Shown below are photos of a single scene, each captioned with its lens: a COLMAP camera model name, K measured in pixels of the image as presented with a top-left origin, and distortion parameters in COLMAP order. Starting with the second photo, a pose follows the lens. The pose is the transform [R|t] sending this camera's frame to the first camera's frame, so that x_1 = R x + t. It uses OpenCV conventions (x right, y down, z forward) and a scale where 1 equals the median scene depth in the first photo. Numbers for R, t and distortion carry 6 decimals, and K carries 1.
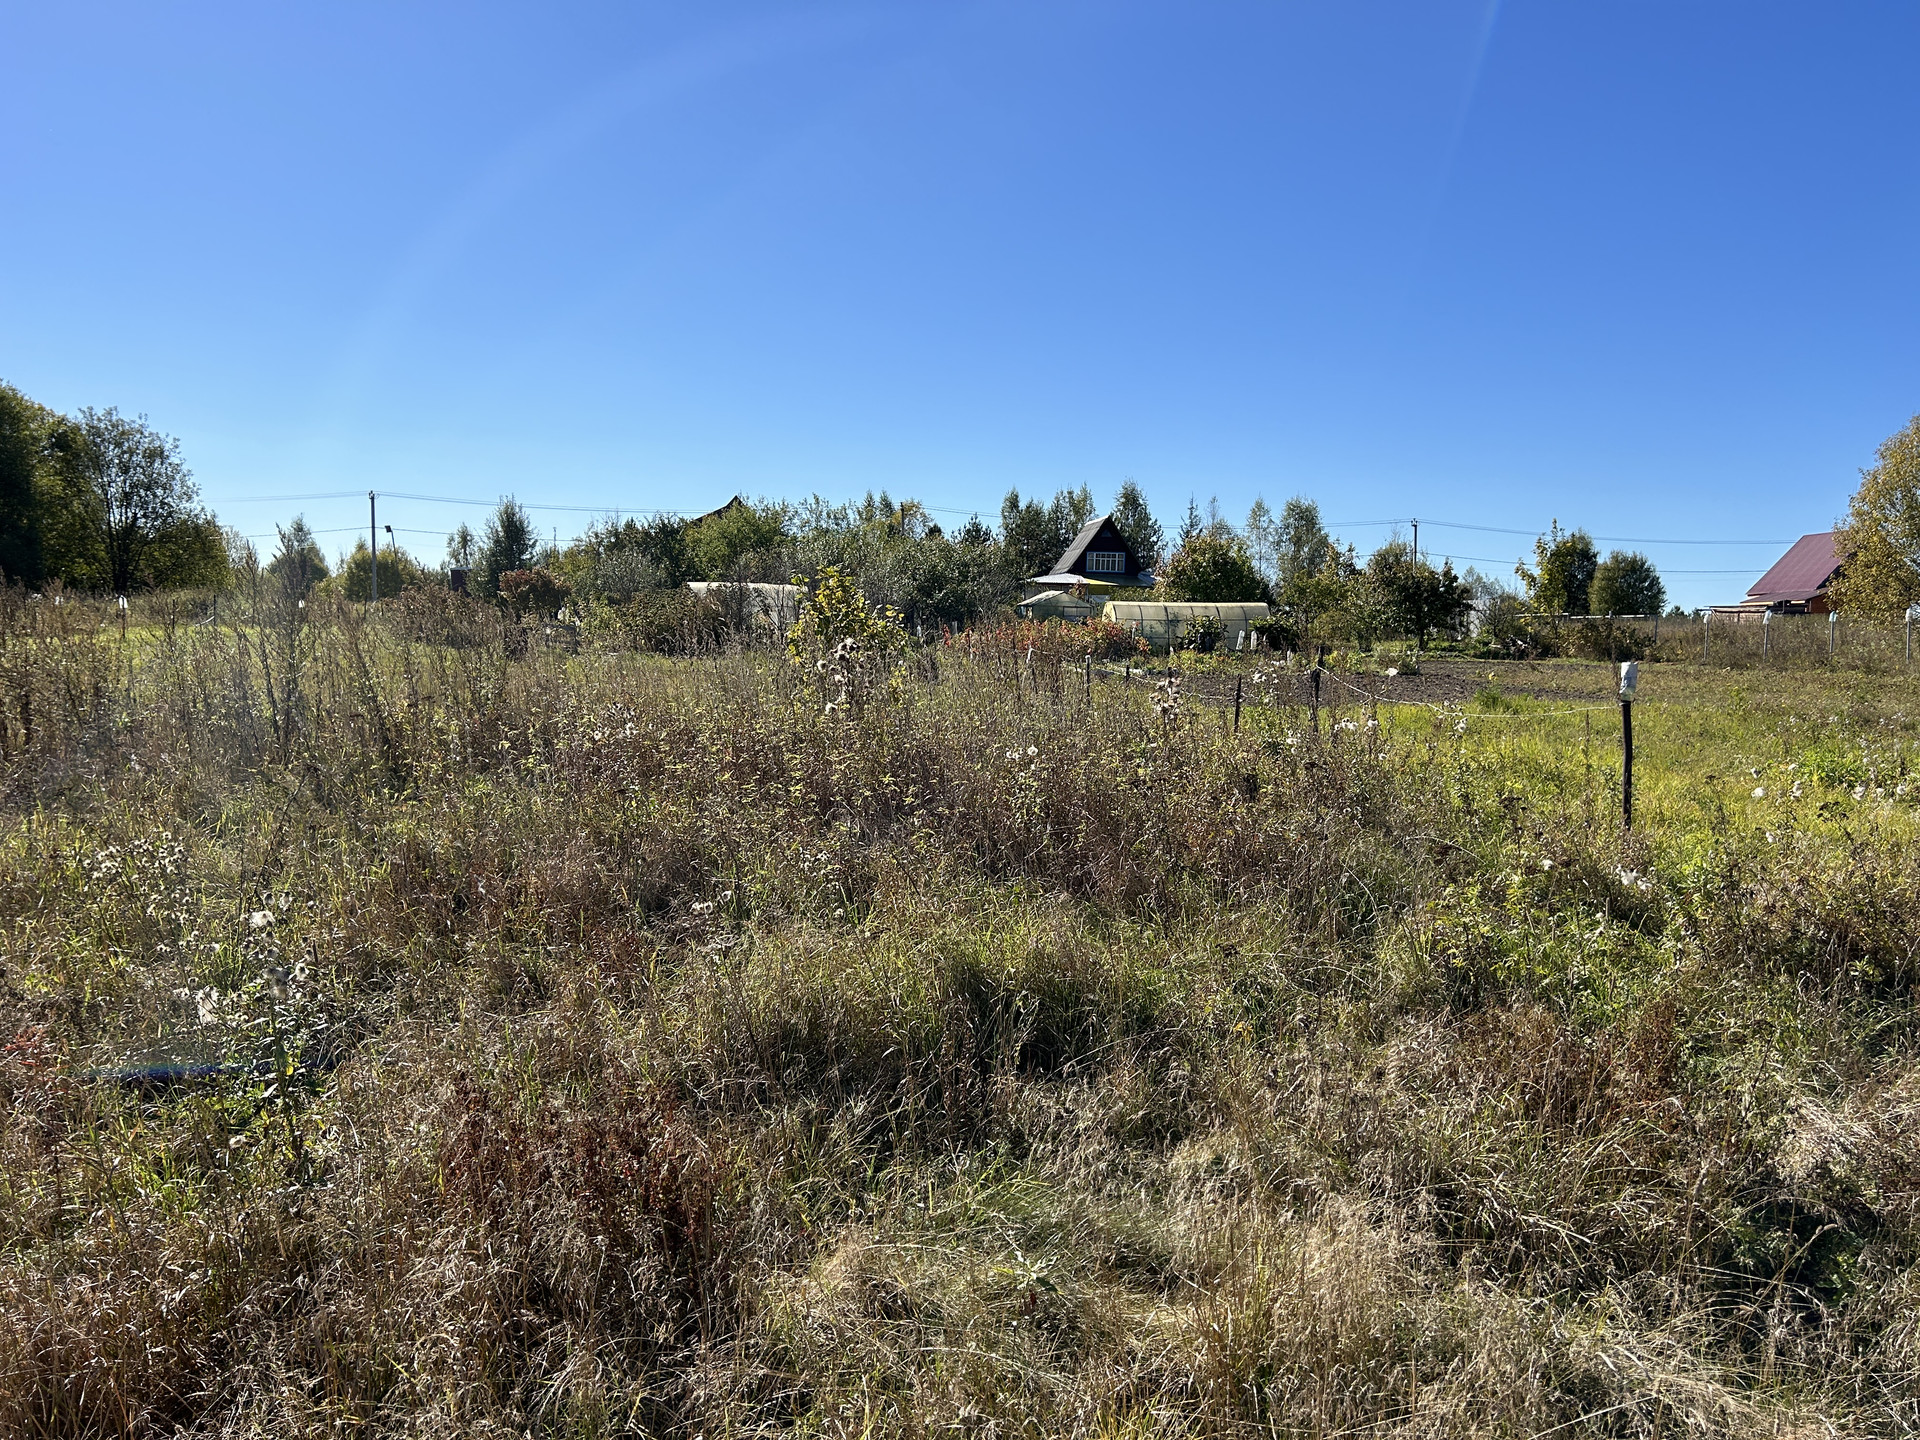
lens RADIAL K [[1430.5, 0, 967.4], [0, 1430.5, 726.5], [0, 0, 1]] dist [0.069145, -0.082024]
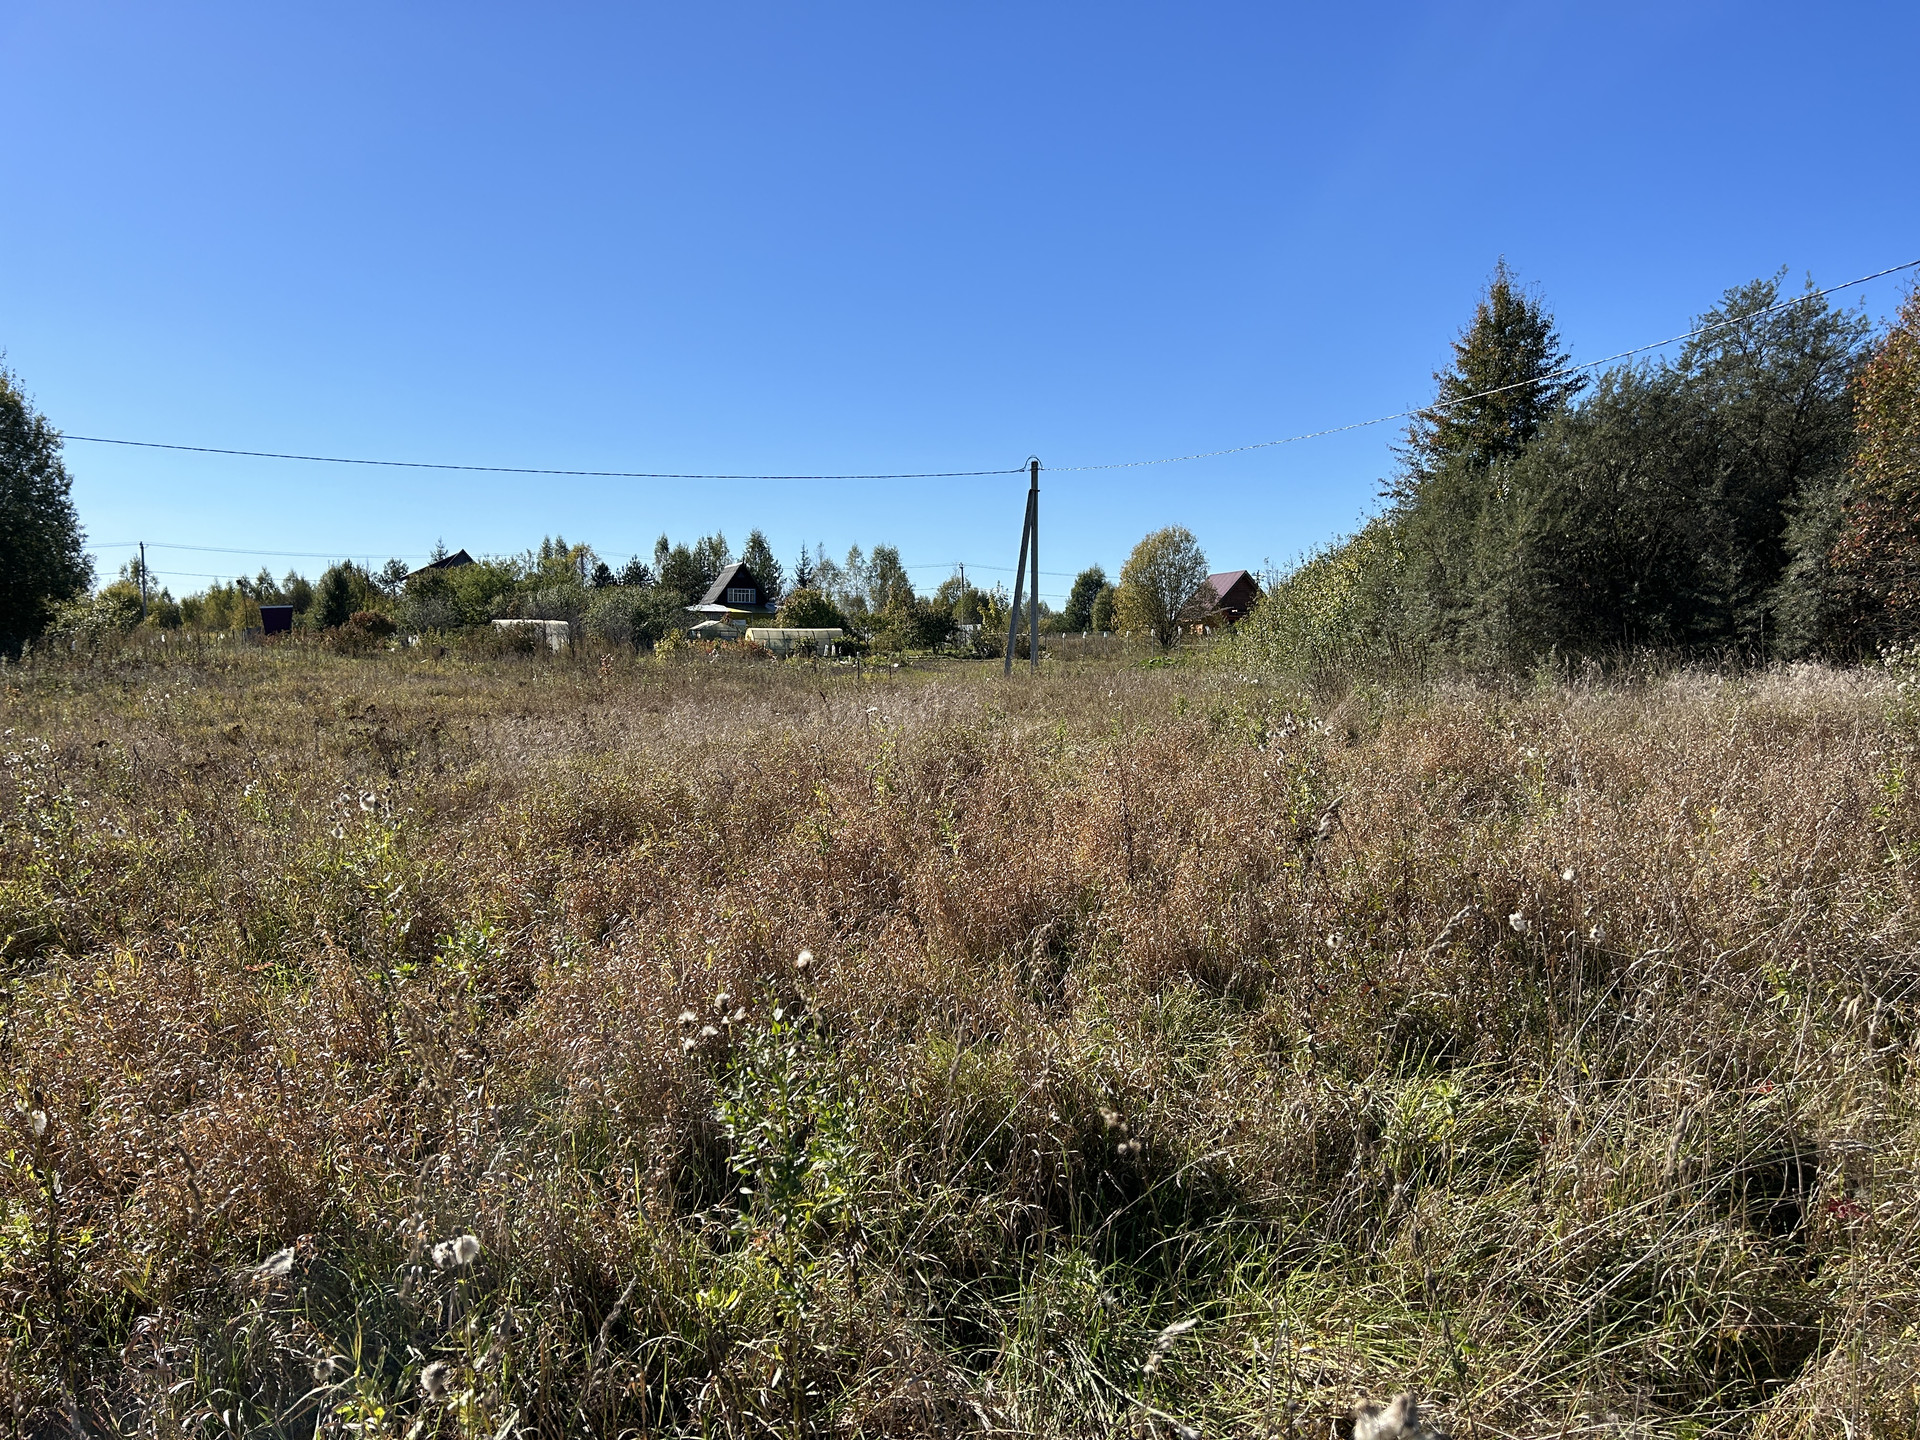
lens RADIAL K [[1430.5, 0, 963.0], [0, 1430.5, 736.7], [0, 0, 1]] dist [0.069145, -0.082024]
pose [[0.967384, -0.030200, 0.251508, -0.085480], [0.030823, 0.999524, 0.001463, 0.045163], [-0.251432, 0.006337, 0.967854, -0.688361]]
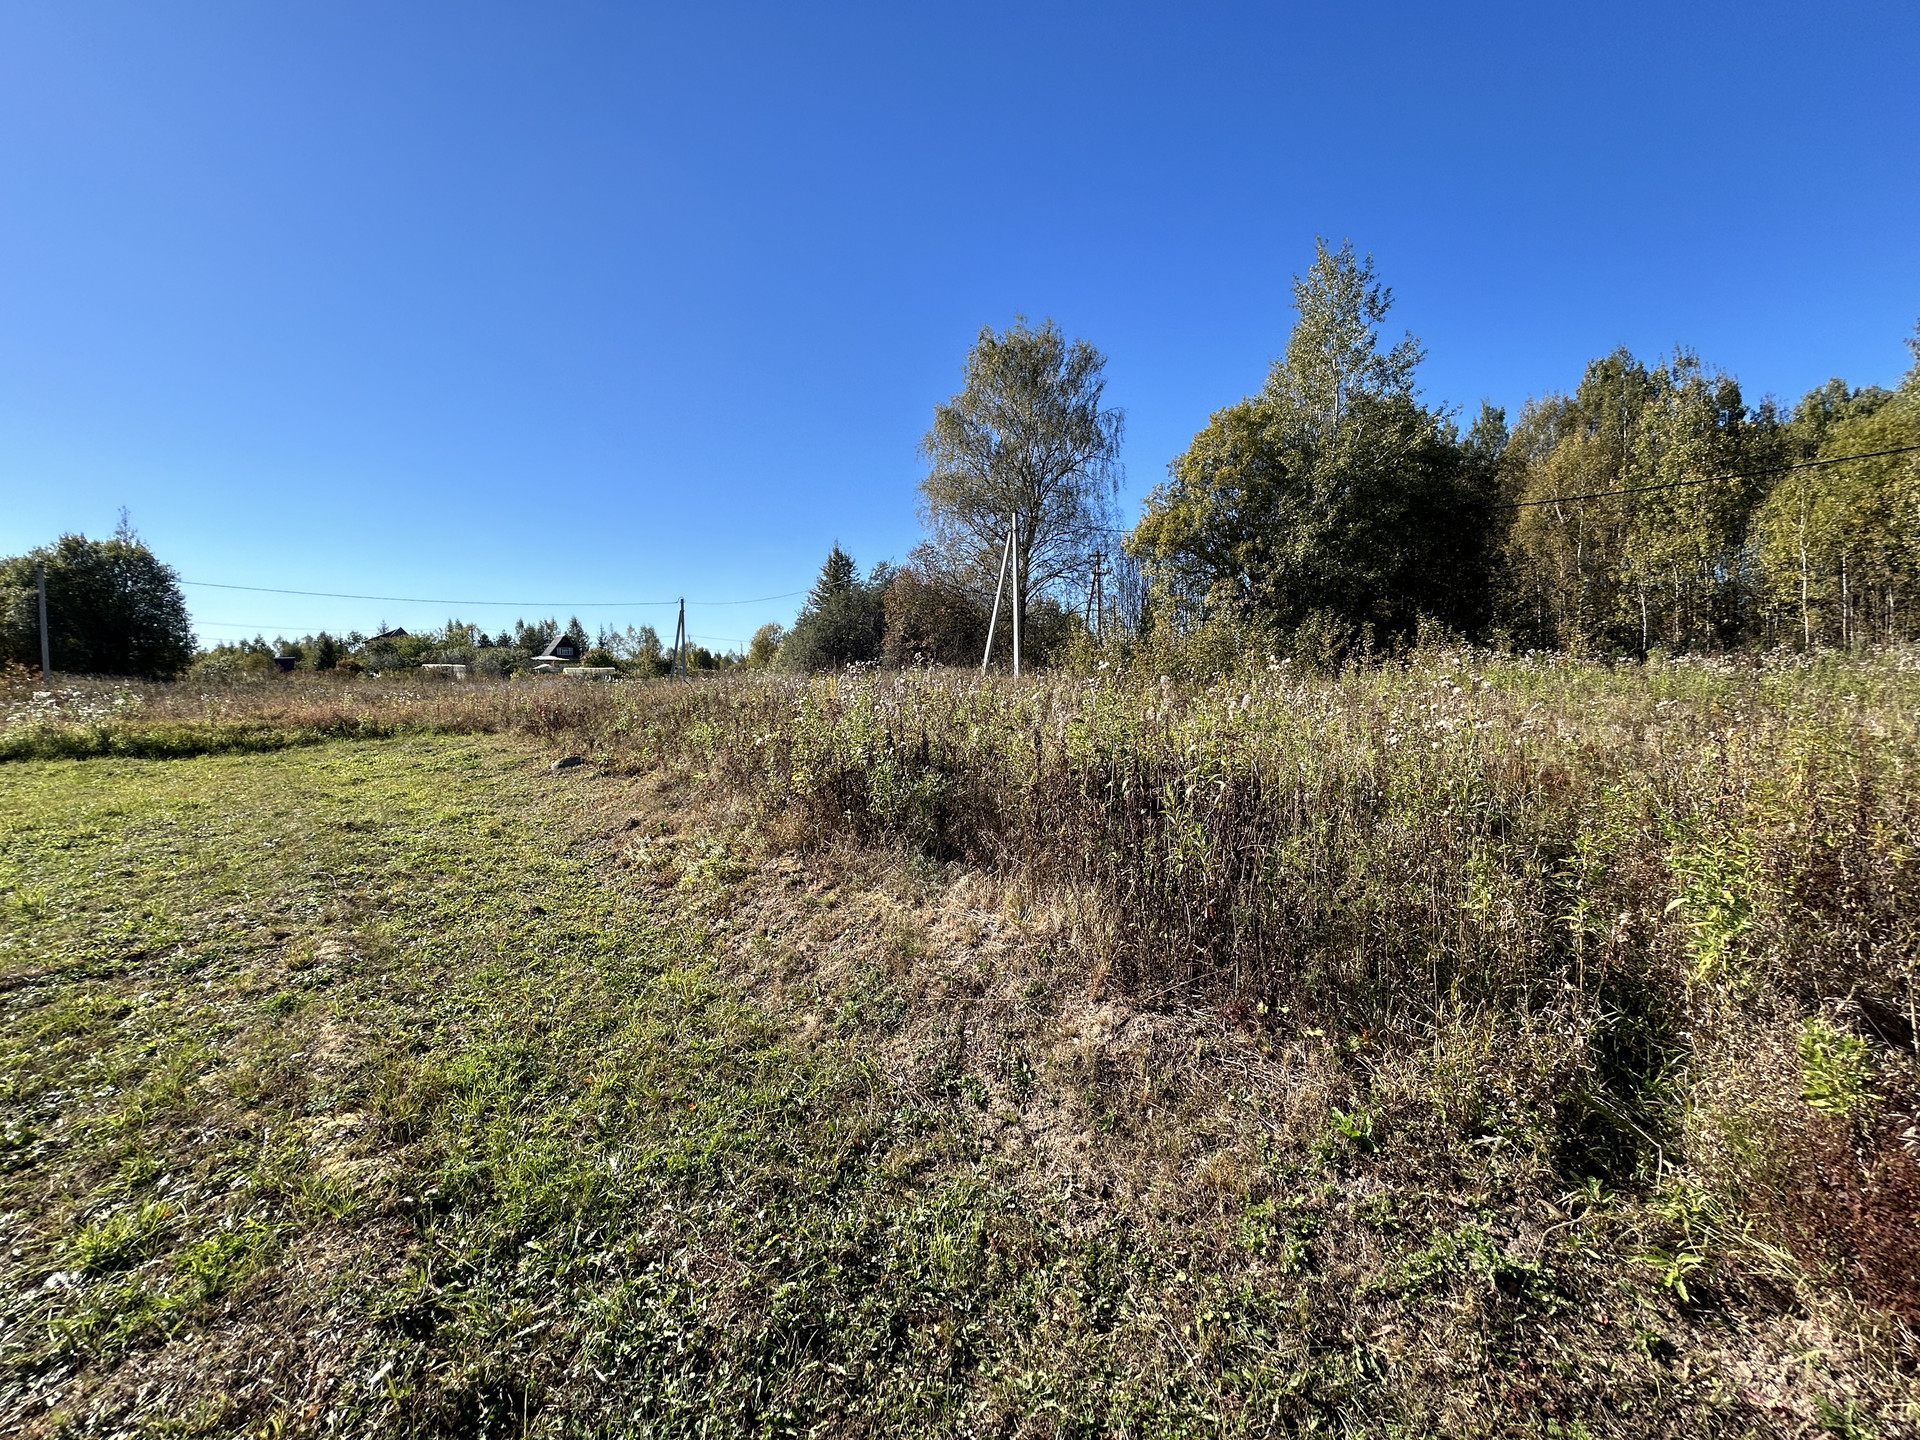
lens RADIAL K [[765.7, 0, 954.5], [0, 765.7, 715.9], [0, 0, 1]] dist [-0.004920, 0.001138]
pose [[0.846779, -0.048536, 0.529726, -0.088511], [0.055595, 0.998450, 0.002612, 0.076028], [-0.529031, 0.027239, 0.848165, -1.059099]]
